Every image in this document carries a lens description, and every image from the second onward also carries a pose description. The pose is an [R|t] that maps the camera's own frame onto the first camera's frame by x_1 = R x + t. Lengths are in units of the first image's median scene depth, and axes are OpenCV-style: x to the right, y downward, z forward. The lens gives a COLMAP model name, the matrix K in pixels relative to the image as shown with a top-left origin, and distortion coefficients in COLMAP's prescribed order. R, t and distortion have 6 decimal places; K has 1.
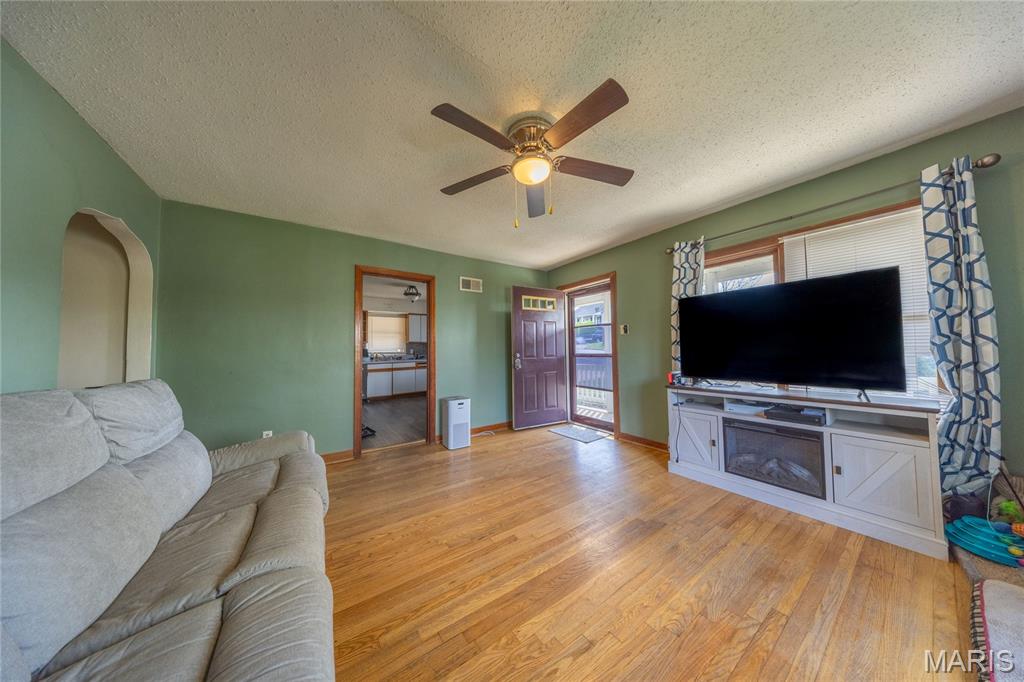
lens RADIAL K [[297.9, 0, 512.0], [0, 297.9, 341.0], [0, 0, 1]] dist [-0.006942, -0.000002]
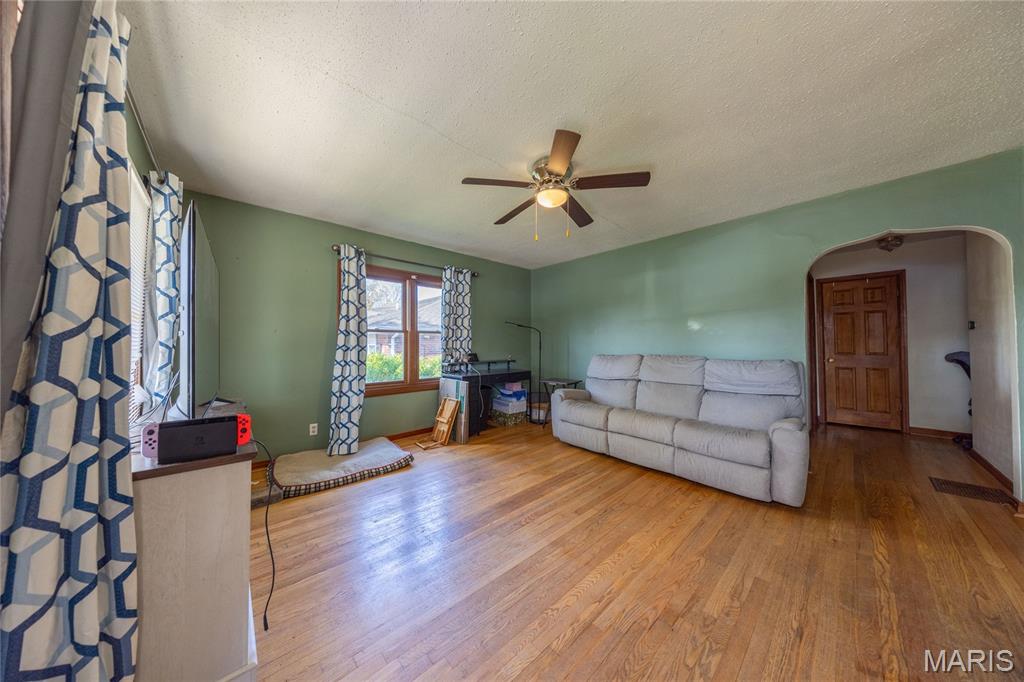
lens RADIAL K [[297.9, 0, 512.0], [0, 297.9, 341.0], [0, 0, 1]] dist [-0.006942, -0.000002]
pose [[-0.991964, 0.021126, -0.124747, 0.326375], [0.025873, 0.998997, -0.036552, 0.042922], [0.123849, -0.039486, -0.991515, 1.806502]]
